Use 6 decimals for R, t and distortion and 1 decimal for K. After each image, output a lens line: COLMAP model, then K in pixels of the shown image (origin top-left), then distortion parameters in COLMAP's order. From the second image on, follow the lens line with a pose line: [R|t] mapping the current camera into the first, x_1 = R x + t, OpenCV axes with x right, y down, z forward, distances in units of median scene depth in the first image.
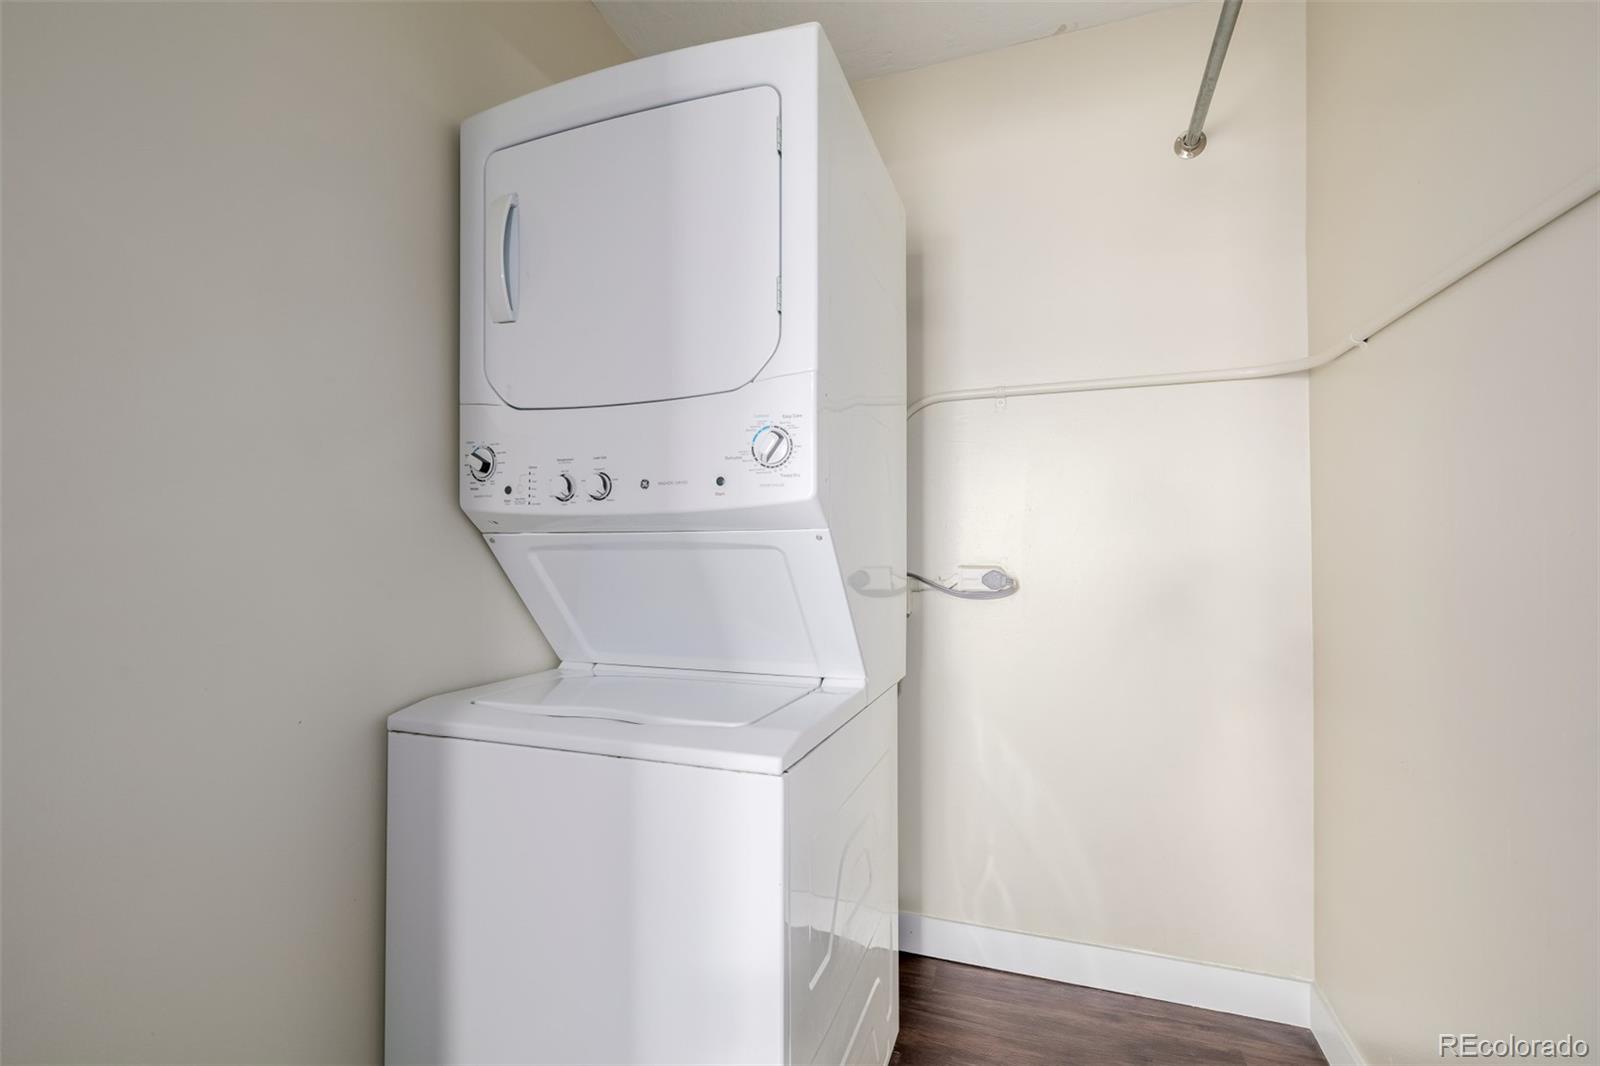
lens RADIAL K [[675.9, 0, 796.0], [0, 675.9, 536.1], [0, 0, 1]] dist [0.001162, 0.000138]
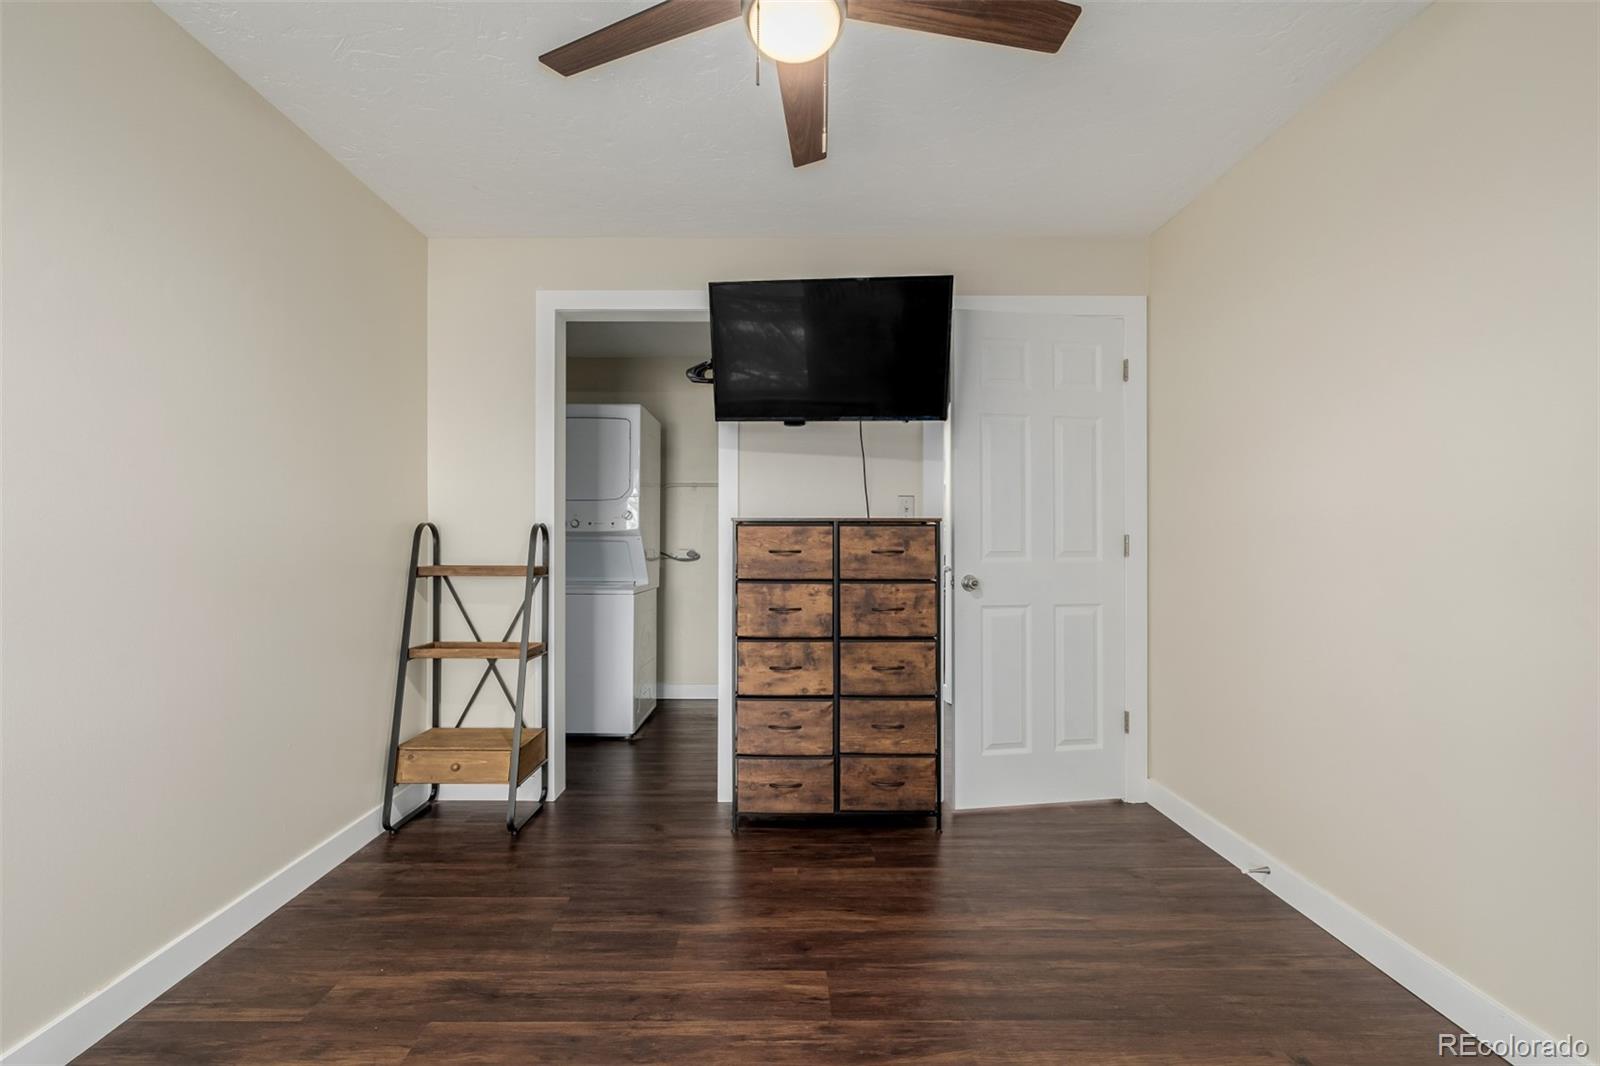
lens RADIAL K [[675.9, 0, 809.9], [0, 675.9, 541.9], [0, 0, 1]] dist [0.001162, 0.000138]
pose [[0.921271, 0.007586, 0.388847, -0.360281], [-0.007943, 0.999968, -0.000688, 0.010470], [-0.388840, -0.002455, 0.921302, -1.851231]]
